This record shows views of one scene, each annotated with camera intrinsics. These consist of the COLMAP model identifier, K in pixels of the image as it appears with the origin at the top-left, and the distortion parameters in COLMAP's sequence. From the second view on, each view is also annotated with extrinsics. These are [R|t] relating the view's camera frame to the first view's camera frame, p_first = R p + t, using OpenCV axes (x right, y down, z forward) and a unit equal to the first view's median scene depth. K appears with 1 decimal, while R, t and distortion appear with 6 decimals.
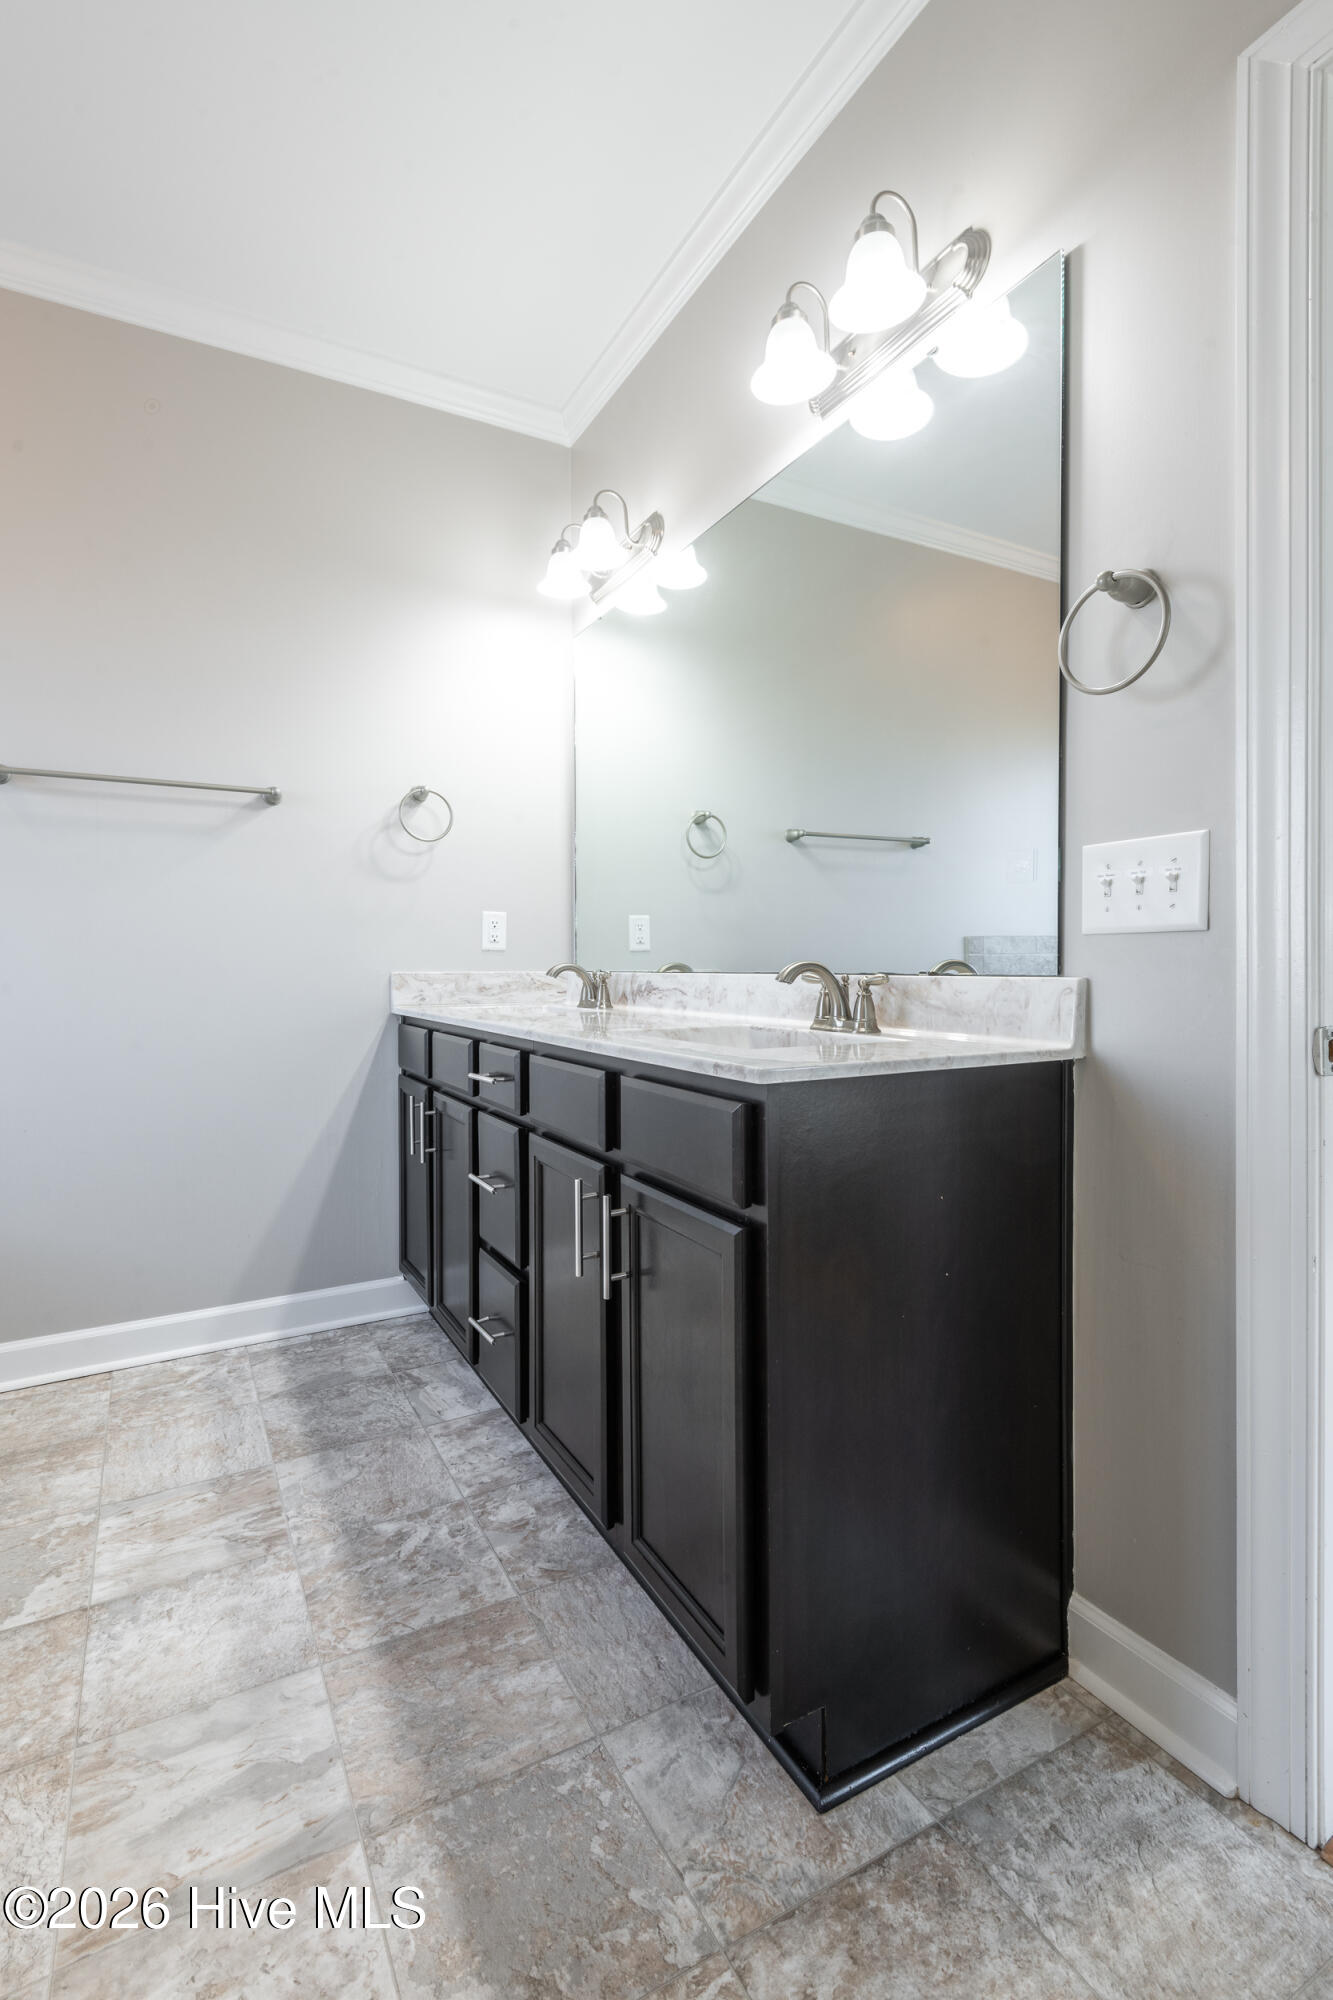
lens RADIAL K [[920.8, 0, 679.0], [0, 920.8, 984.5], [0, 0, 1]] dist [0.012360, -0.006932]
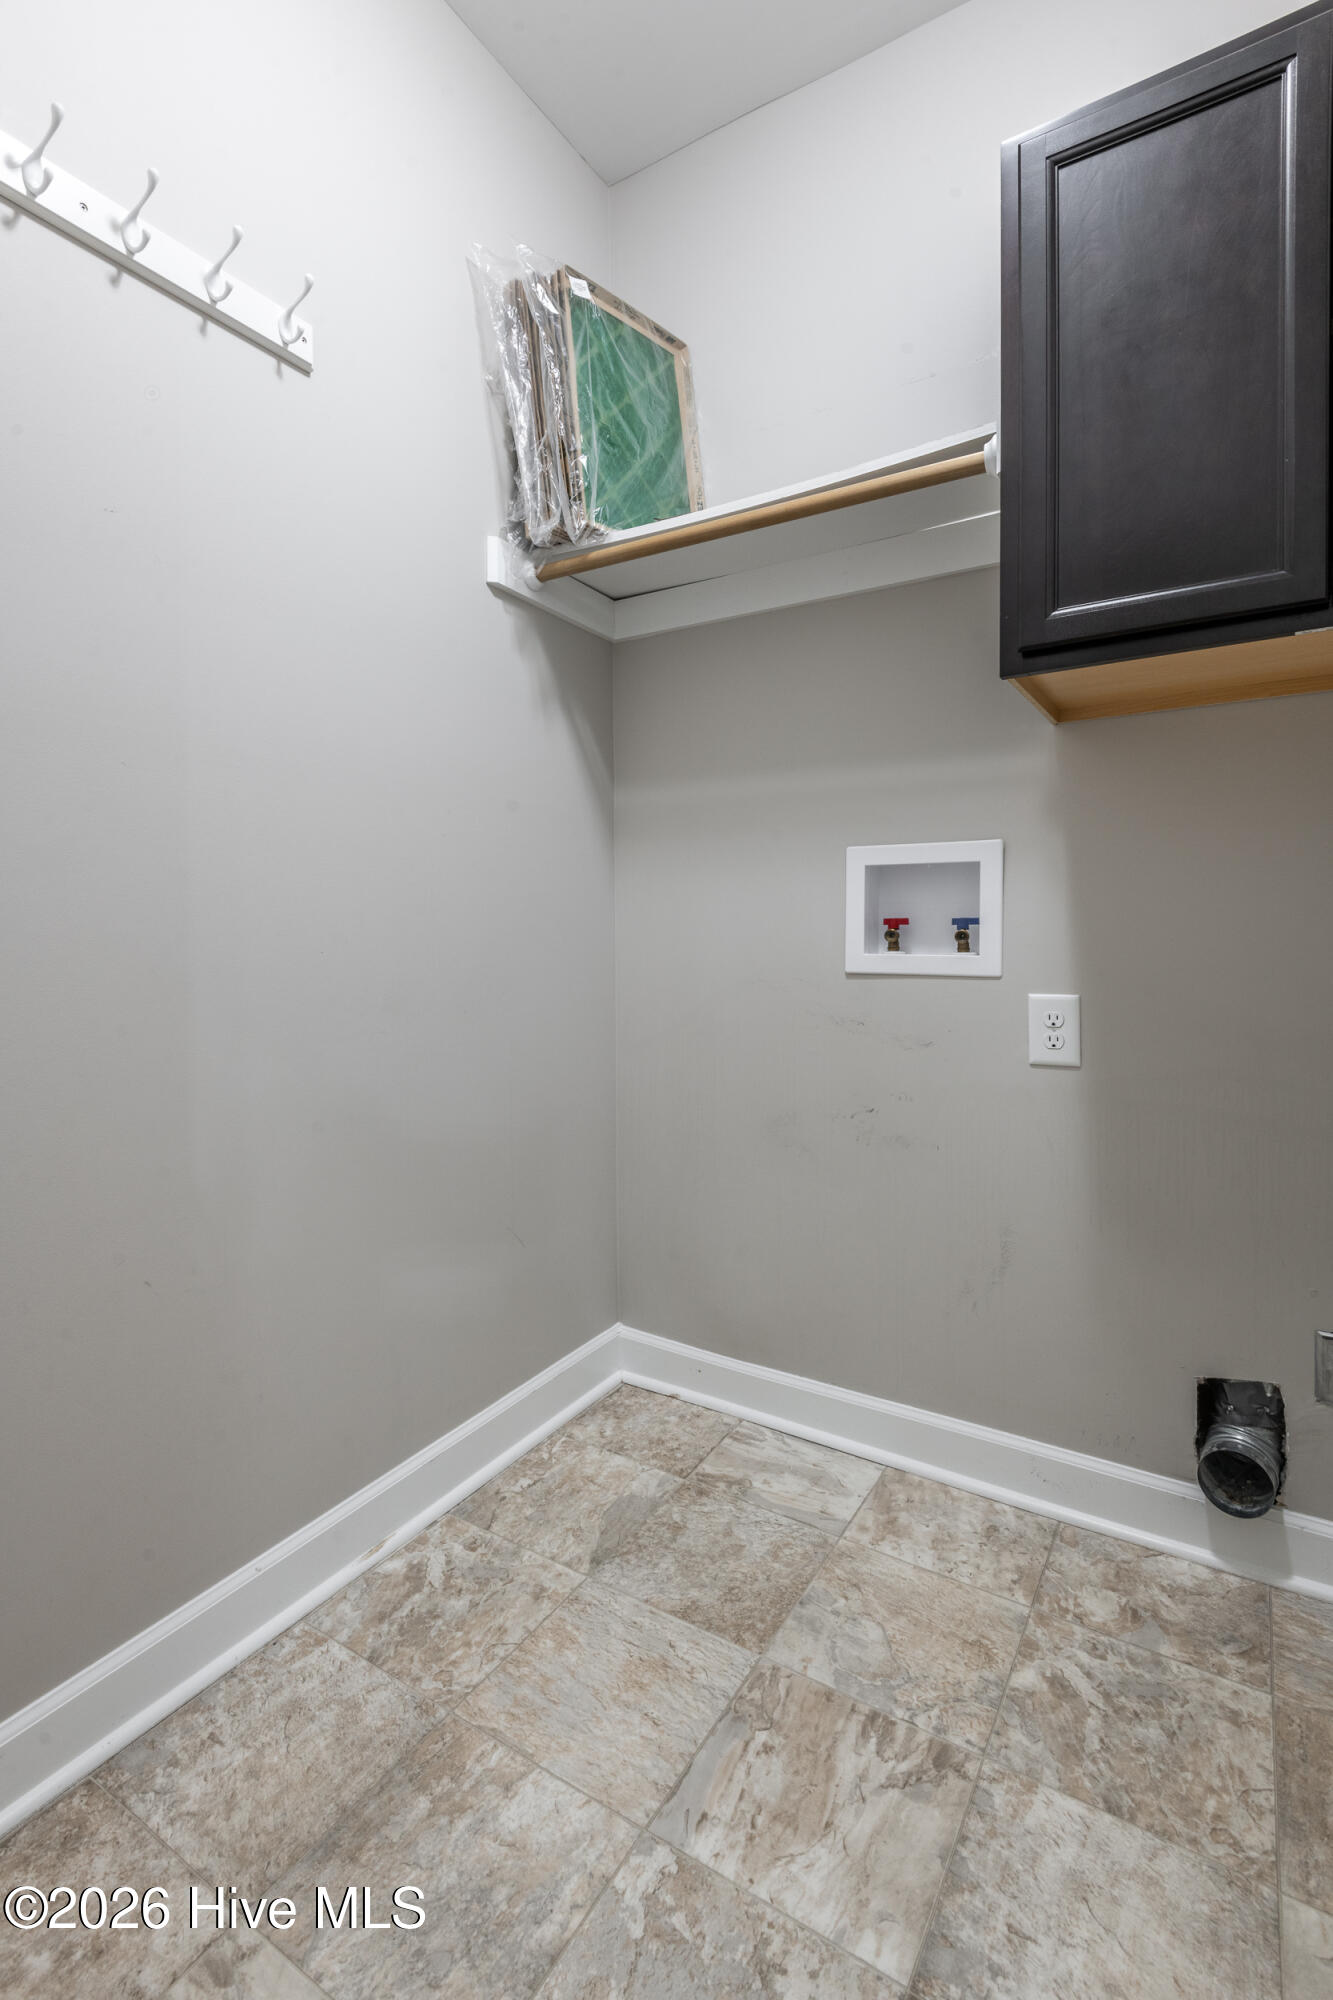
lens RADIAL K [[920.8, 0, 679.4], [0, 920.8, 955.3], [0, 0, 1]] dist [0.012360, -0.006932]
pose [[0.874630, -0.014641, 0.484570, -0.635139], [0.010107, 0.999877, 0.011968, -0.017539], [-0.484686, -0.005571, 0.874670, 0.321537]]
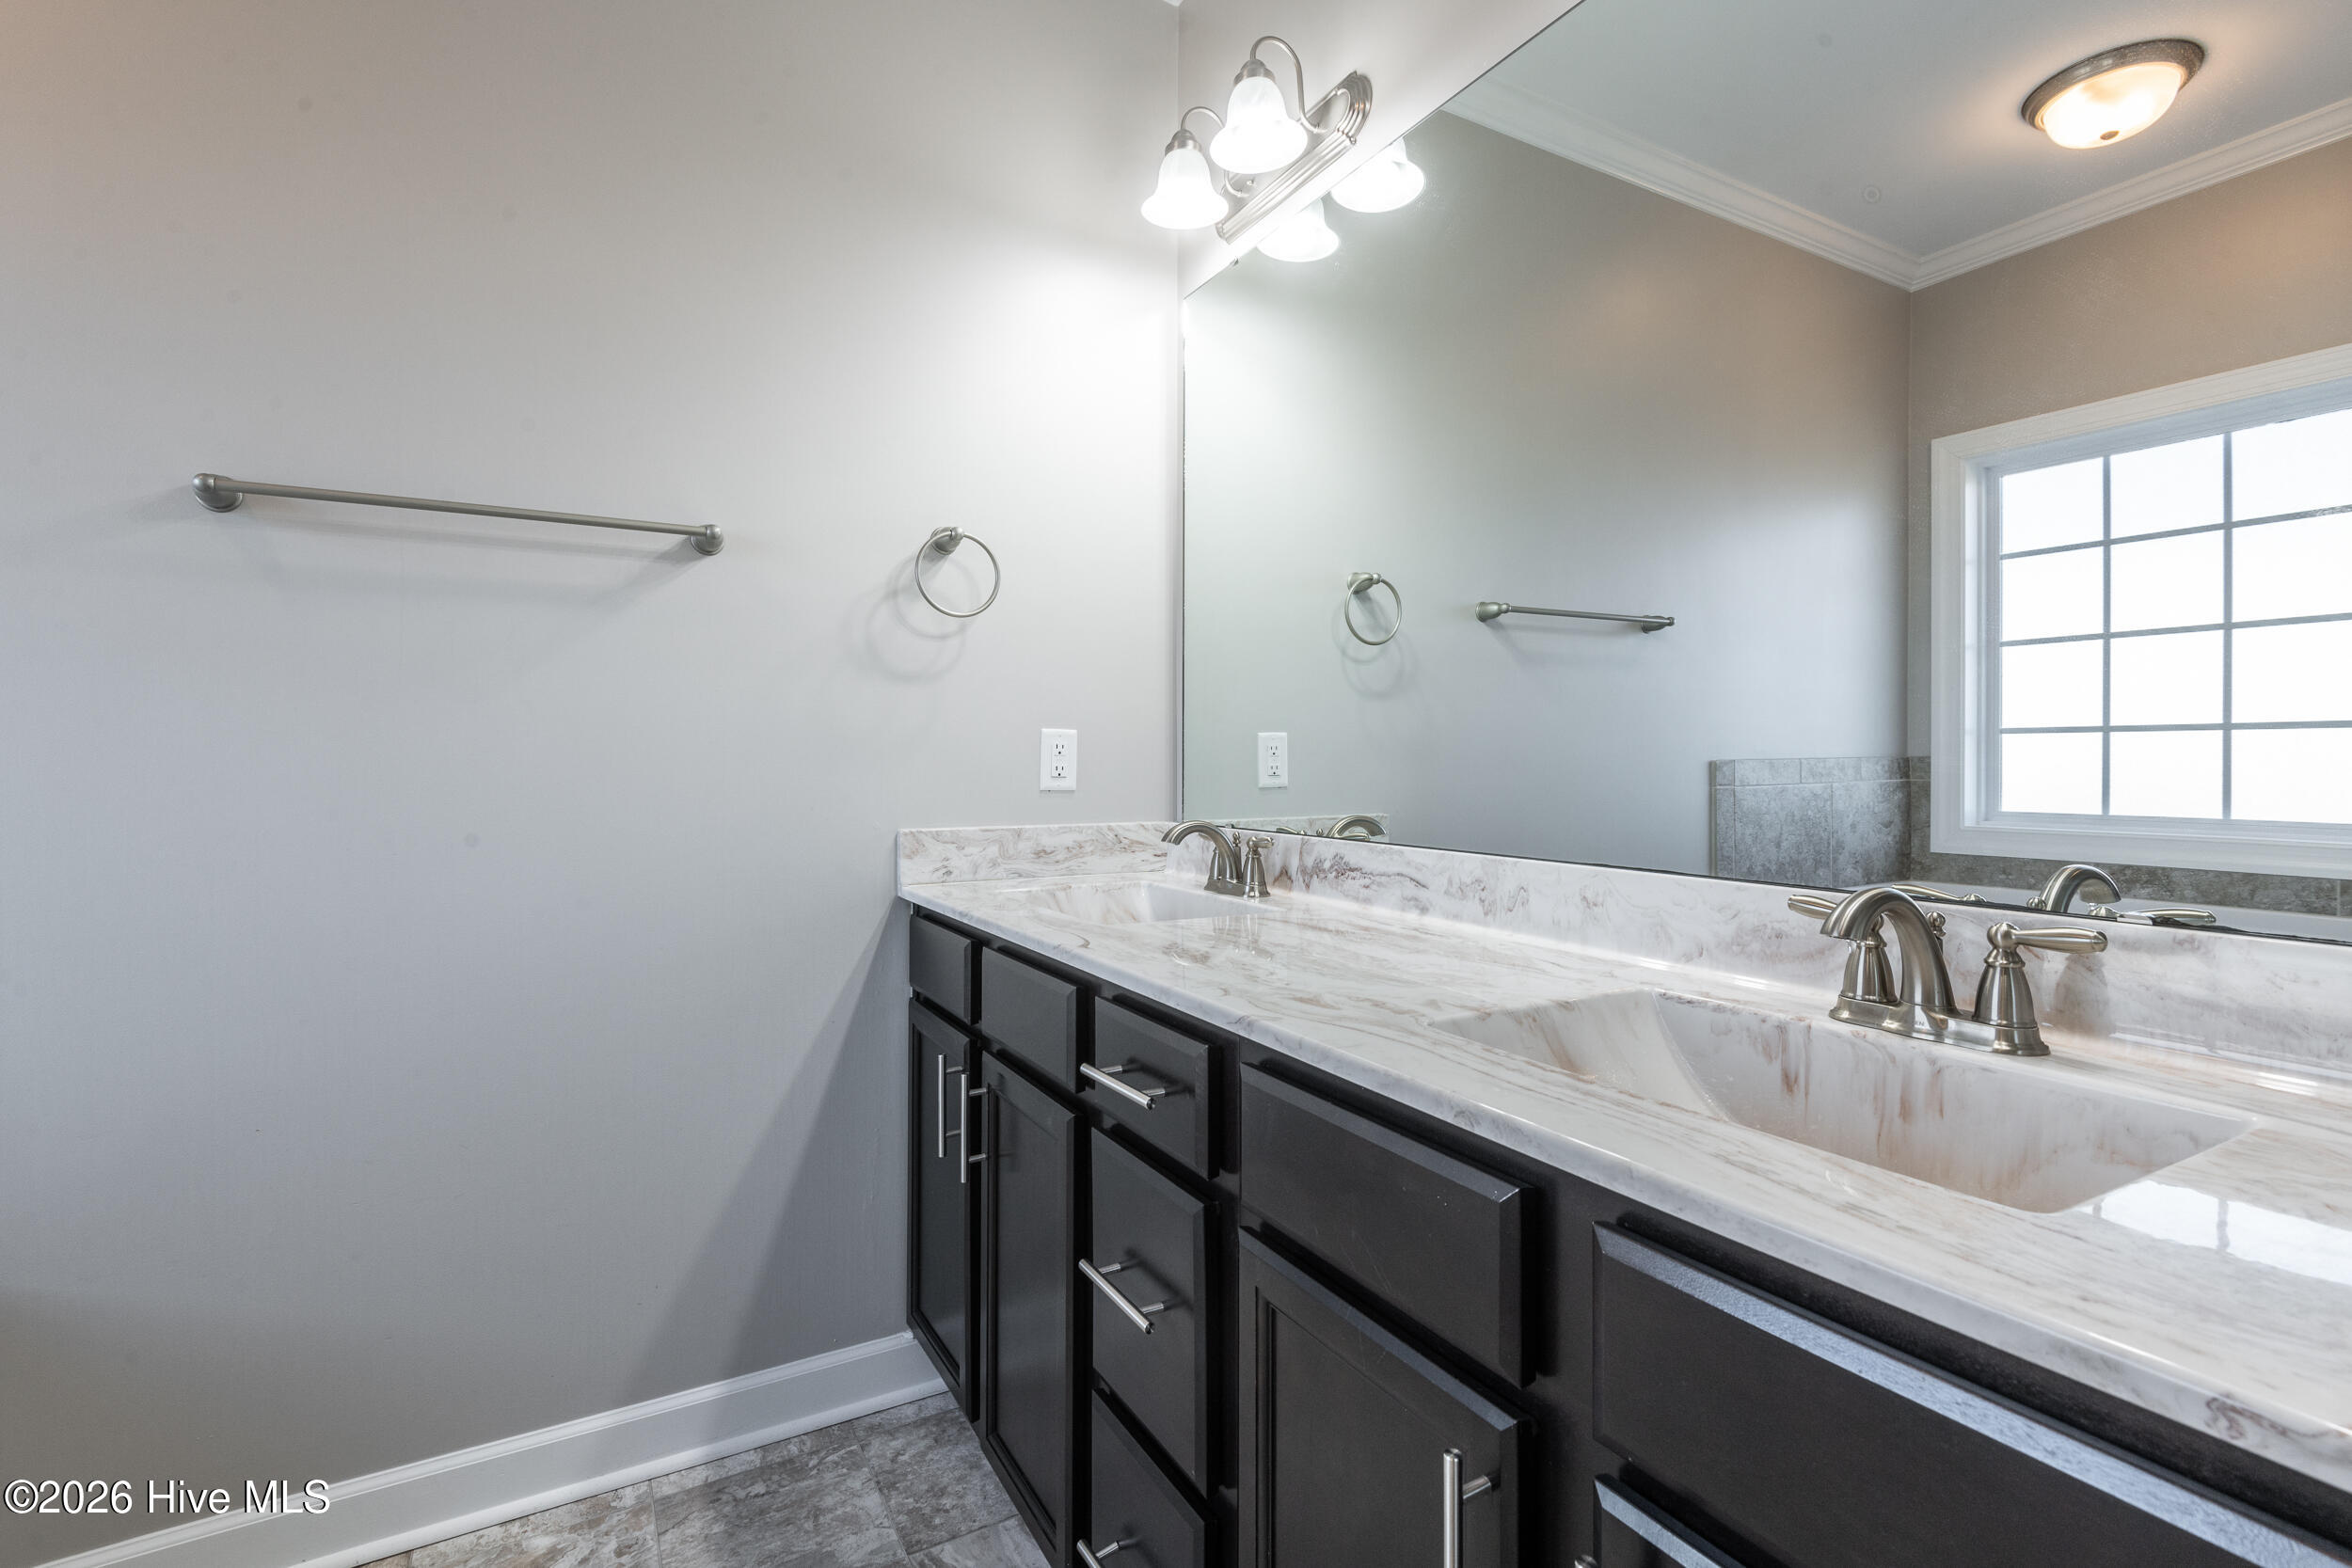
lens RADIAL K [[1082.7, 0, 1183.4], [0, 1082.7, 769.9], [0, 0, 1]] dist [0.012360, -0.006932]
pose [[0.999965, 0.007404, 0.003893, -0.139019], [-0.007352, 0.999885, -0.013294, -0.049573], [-0.003991, 0.013265, 0.999904, 0.308883]]
